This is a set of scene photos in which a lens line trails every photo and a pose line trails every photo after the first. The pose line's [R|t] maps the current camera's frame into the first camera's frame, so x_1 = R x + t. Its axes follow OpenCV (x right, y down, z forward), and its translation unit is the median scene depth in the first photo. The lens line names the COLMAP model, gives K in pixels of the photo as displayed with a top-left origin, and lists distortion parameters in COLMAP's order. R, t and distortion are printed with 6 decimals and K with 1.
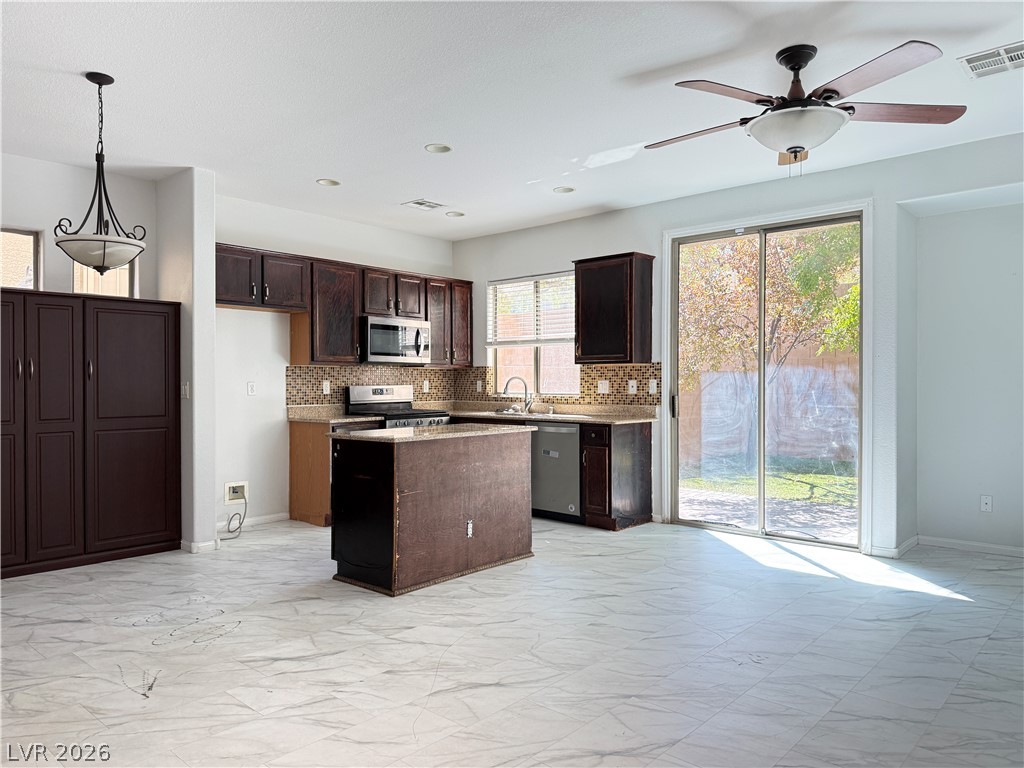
lens RADIAL K [[722.7, 0, 521.3], [0, 722.7, 377.6], [0, 0, 1]] dist [0.053287, -0.077080]
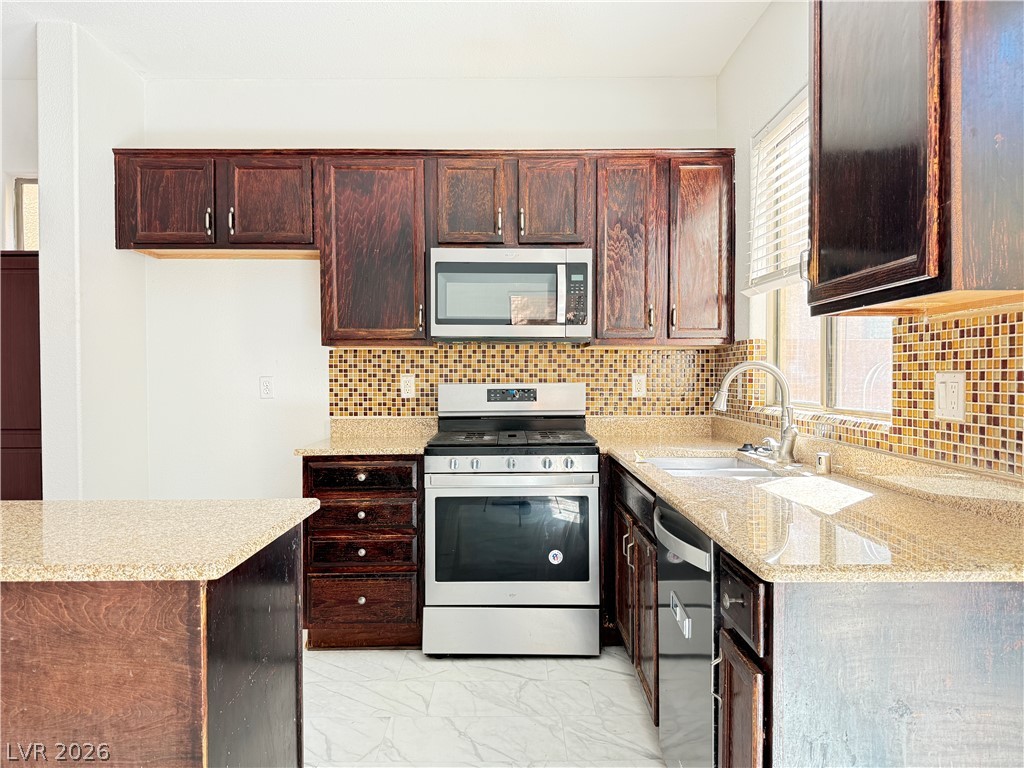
lens RADIAL K [[722.7, 0, 504.9], [0, 722.7, 386.7], [0, 0, 1]] dist [0.053287, -0.077080]
pose [[0.657266, 0.011974, -0.753564, 0.215776], [0.006583, 0.999744, 0.021628, 0.002362], [0.753630, -0.019176, 0.657019, 0.724322]]
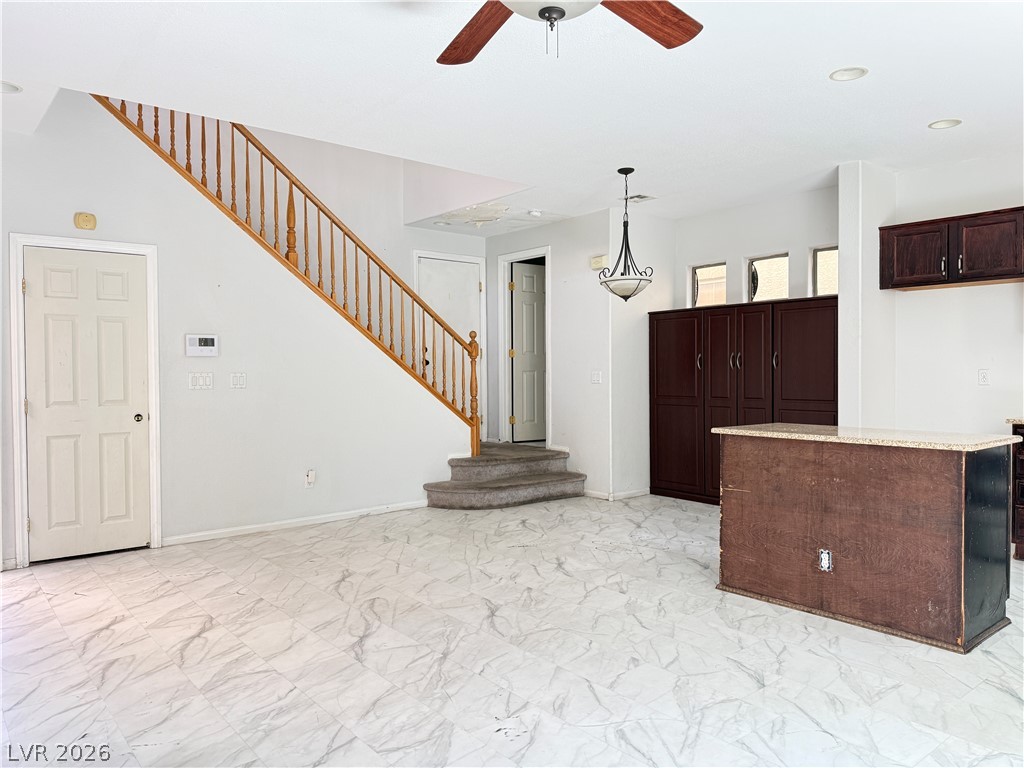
lens RADIAL K [[722.7, 0, 503.3], [0, 722.7, 377.0], [0, 0, 1]] dist [0.053287, -0.077080]
pose [[-0.170221, 0.013523, -0.985313, 0.547343], [0.008145, 0.999891, 0.012316, -0.000859], [0.985372, -0.005929, -0.170312, 0.570684]]
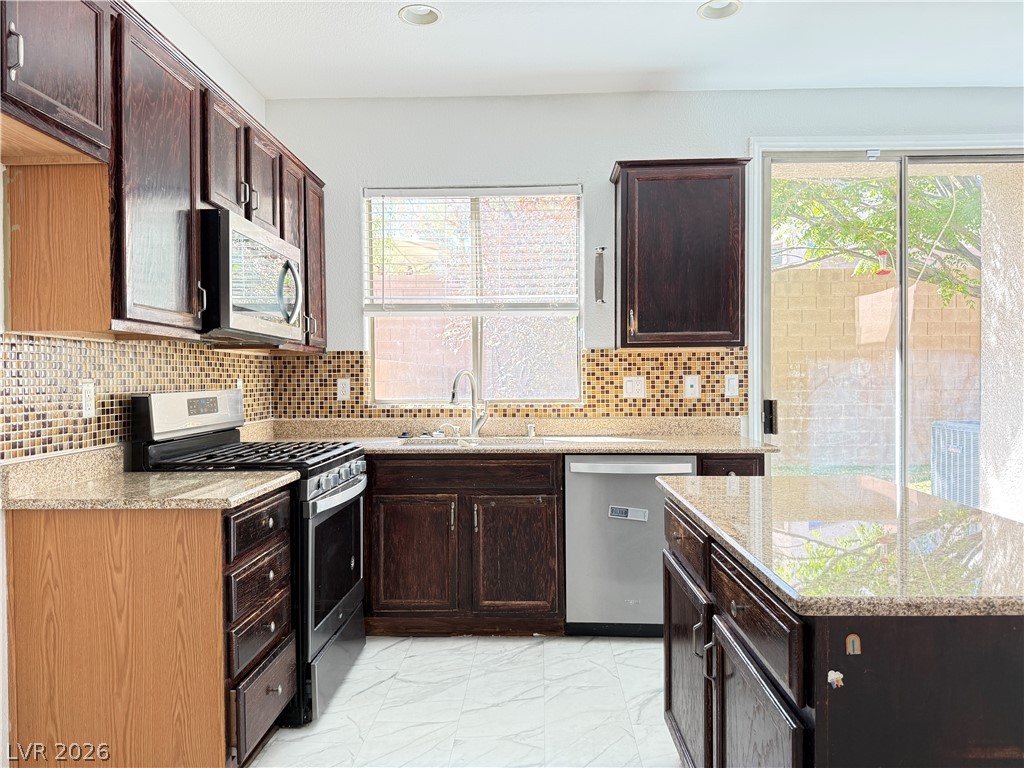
lens RADIAL K [[722.7, 0, 508.6], [0, 722.7, 384.9], [0, 0, 1]] dist [0.053287, -0.077080]
pose [[0.774590, -0.011371, 0.632361, -0.352716], [0.003179, 0.999896, 0.014086, 0.002303], [-0.632455, -0.008901, 0.774546, 0.625839]]
